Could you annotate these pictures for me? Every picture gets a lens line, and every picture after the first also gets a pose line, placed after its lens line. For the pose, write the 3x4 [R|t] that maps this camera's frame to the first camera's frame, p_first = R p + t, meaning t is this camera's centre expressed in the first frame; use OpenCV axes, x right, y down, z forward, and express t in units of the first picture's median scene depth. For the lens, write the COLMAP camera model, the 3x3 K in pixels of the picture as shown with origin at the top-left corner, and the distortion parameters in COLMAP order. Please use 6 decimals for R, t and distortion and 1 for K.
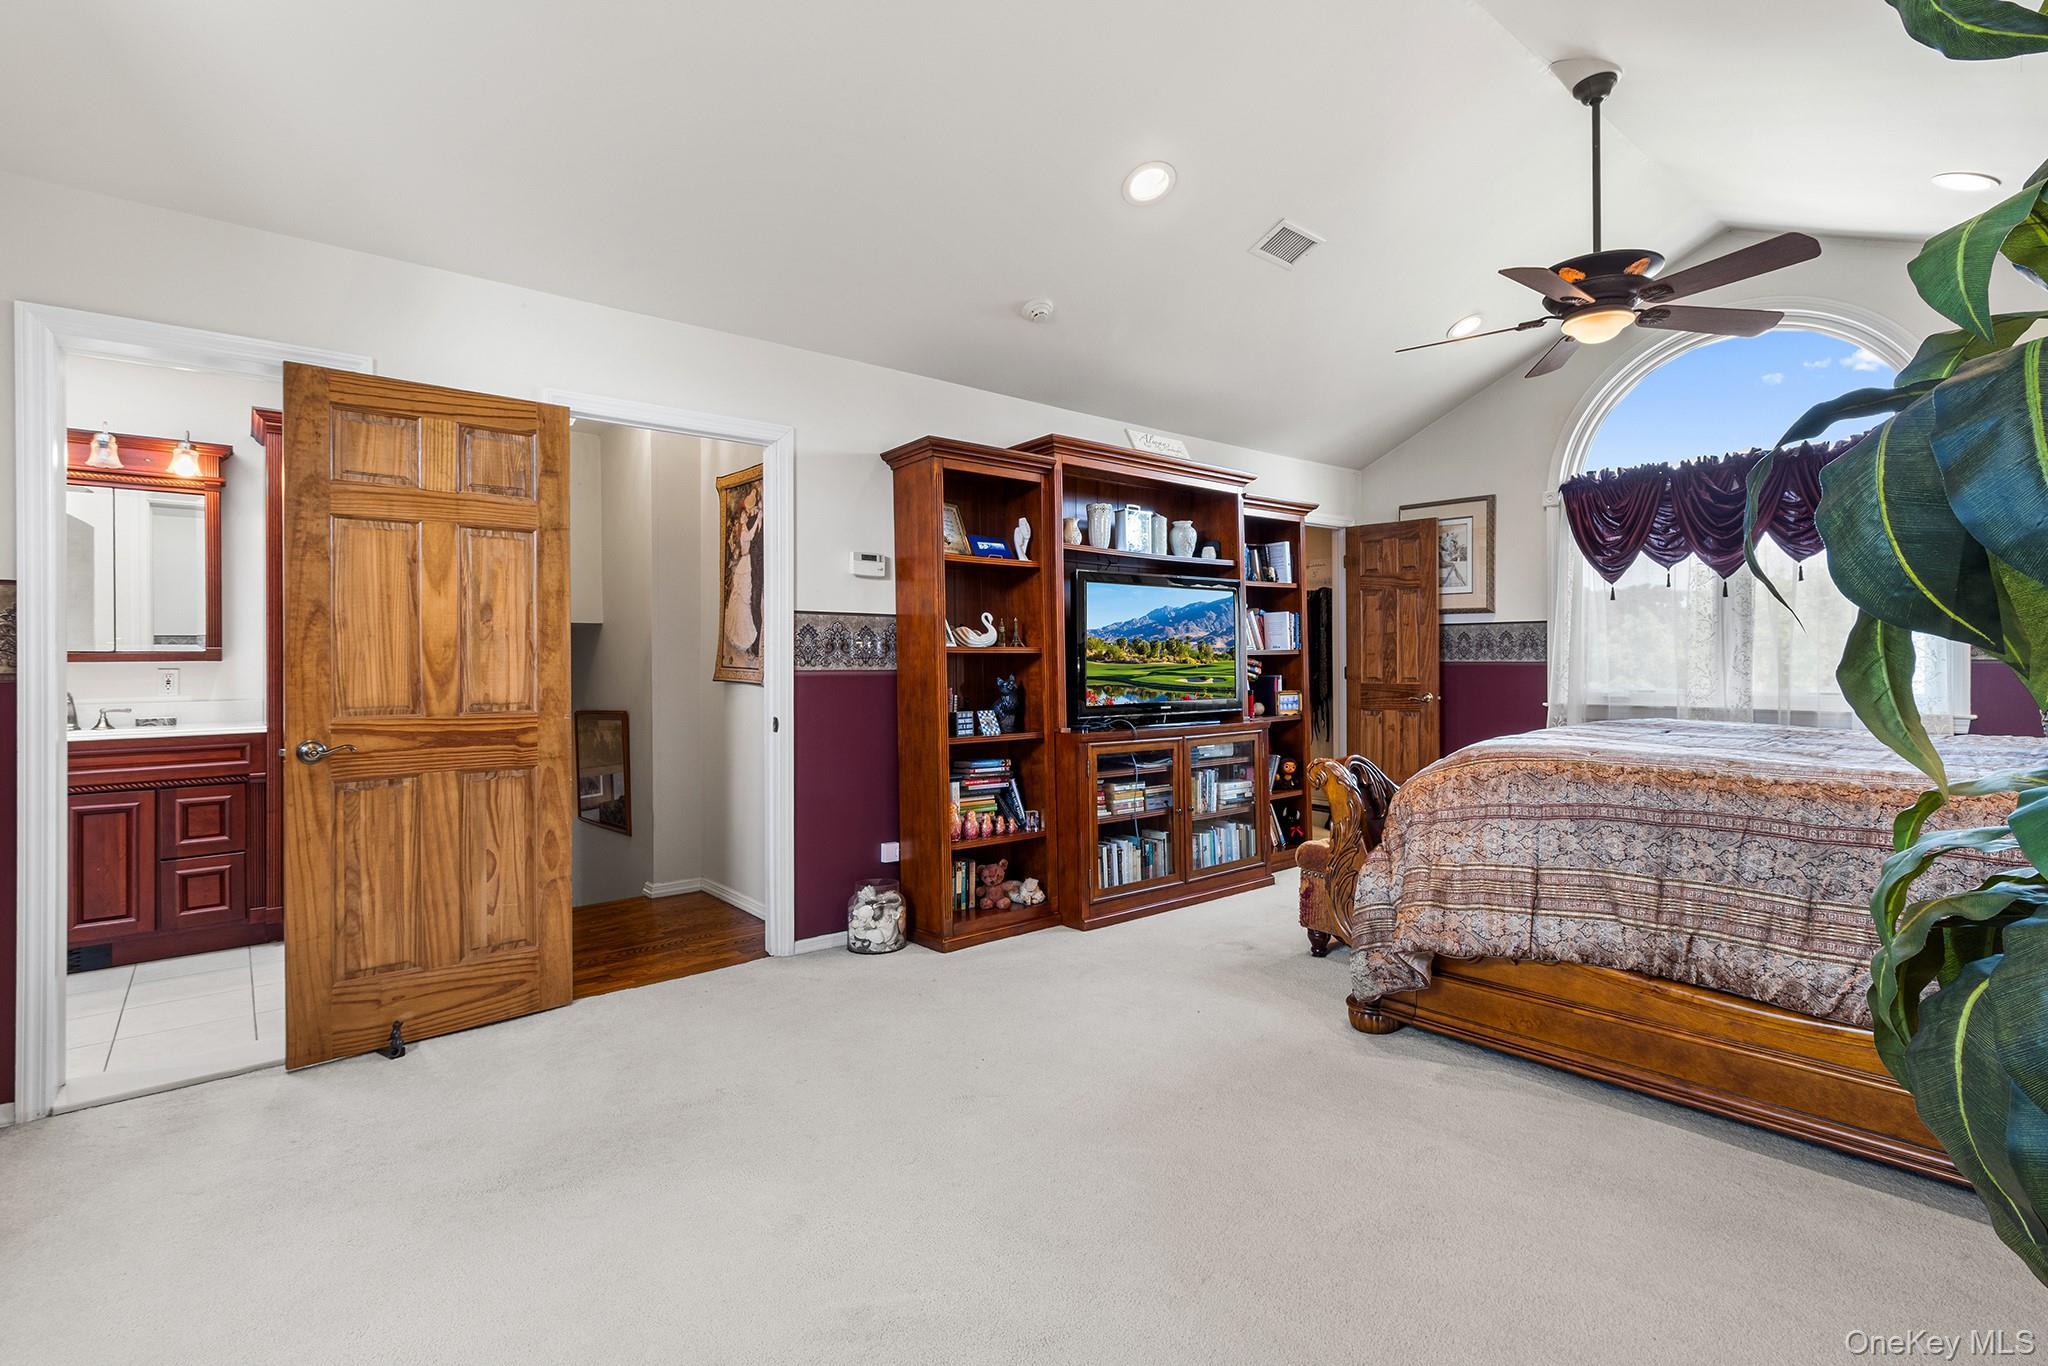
lens RADIAL K [[971.1, 0, 1025.7], [0, 971.1, 668.6], [0, 0, 1]] dist [0.007643, 0.000580]
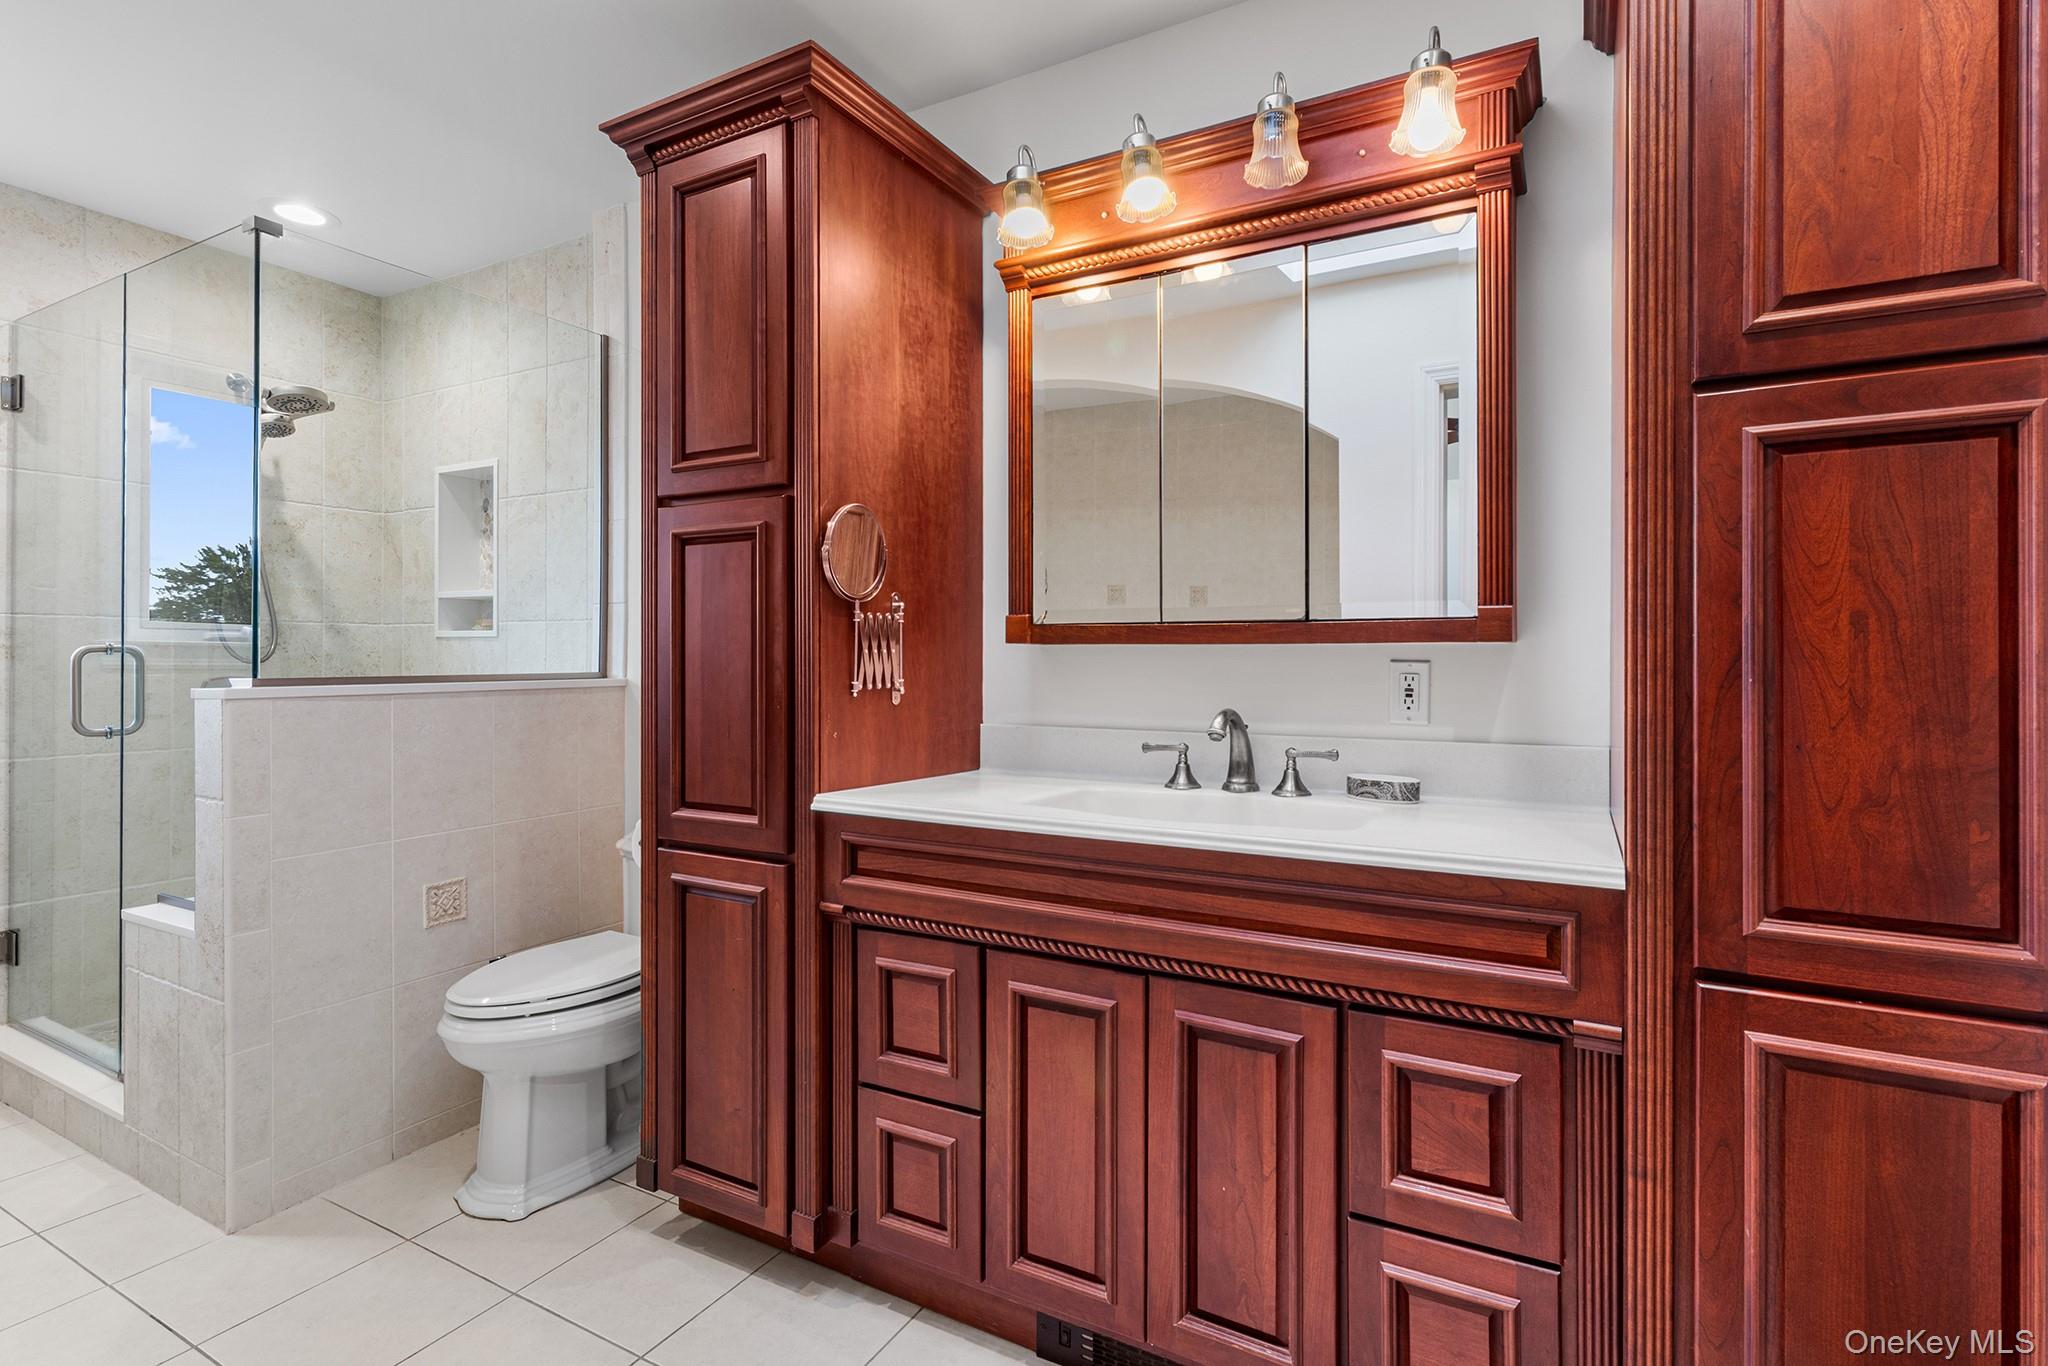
lens RADIAL K [[971.1, 0, 1040.0], [0, 971.1, 665.2], [0, 0, 1]] dist [0.007643, 0.000580]
pose [[0.373062, 0.007799, -0.927774, -0.576509], [0.000188, 0.999964, 0.008481, -0.001506], [0.927807, -0.003338, 0.373047, 0.732443]]
